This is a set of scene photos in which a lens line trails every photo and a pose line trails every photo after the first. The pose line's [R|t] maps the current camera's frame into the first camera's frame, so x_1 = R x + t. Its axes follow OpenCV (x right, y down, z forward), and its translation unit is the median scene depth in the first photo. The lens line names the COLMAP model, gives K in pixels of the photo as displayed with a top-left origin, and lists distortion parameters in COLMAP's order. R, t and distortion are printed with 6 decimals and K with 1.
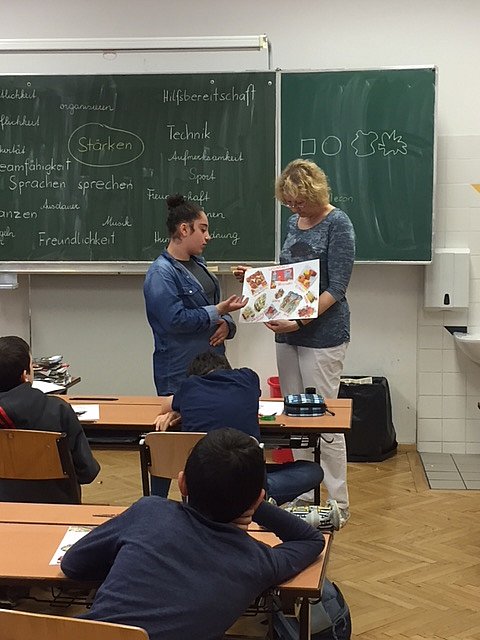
lens RADIAL K [[805.4, 0, 241.4], [0, 805.4, 316.9], [0, 0, 1]] dist [0.013017, 0.000000]
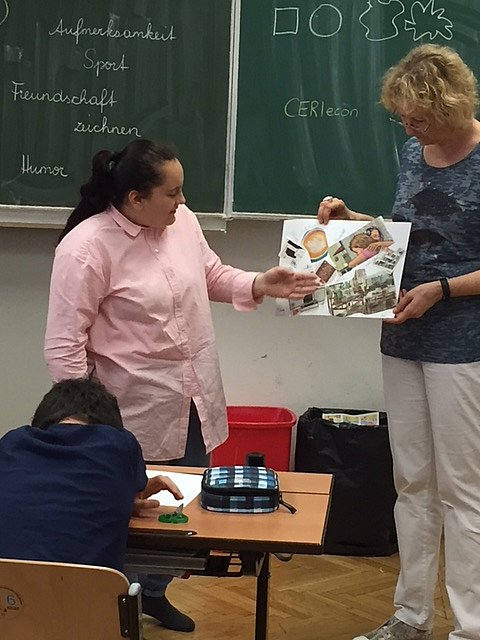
lens RADIAL K [[1106.4, 0, 239.9], [0, 1106.4, 316.2], [0, 0, 1]] dist [-0.035126, 0.000000]
pose [[0.999033, 0.037063, 0.023661, 0.037491], [-0.037611, 0.999025, 0.023141, -0.012641], [-0.022780, -0.024008, 0.999452, 0.187785]]
